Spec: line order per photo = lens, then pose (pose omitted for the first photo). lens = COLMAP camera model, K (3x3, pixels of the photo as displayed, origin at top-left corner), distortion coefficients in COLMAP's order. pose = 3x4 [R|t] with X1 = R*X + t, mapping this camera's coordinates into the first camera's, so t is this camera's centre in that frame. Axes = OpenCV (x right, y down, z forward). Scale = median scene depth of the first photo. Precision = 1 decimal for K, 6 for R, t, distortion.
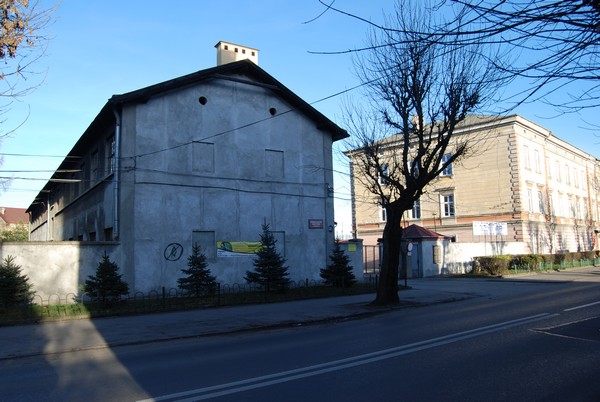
lens RADIAL K [[472.0, 0, 300.0], [0, 472.0, 201.0], [0, 0, 1]] dist [-0.099492, 0.043518]
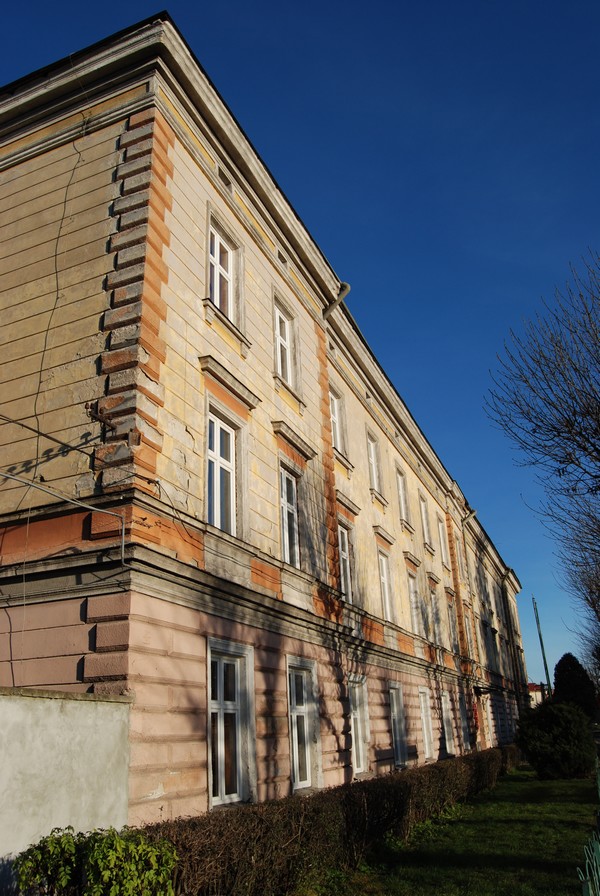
lens RADIAL K [[704.9, 0, 300.0], [0, 704.9, 448.0], [0, 0, 1]] dist [-0.099492, 0.043518]
pose [[0.923888, 0.128365, 0.360491, 0.811618], [-0.015854, 0.954089, -0.299104, 0.139838], [-0.382335, 0.270623, 0.883506, 1.415169]]
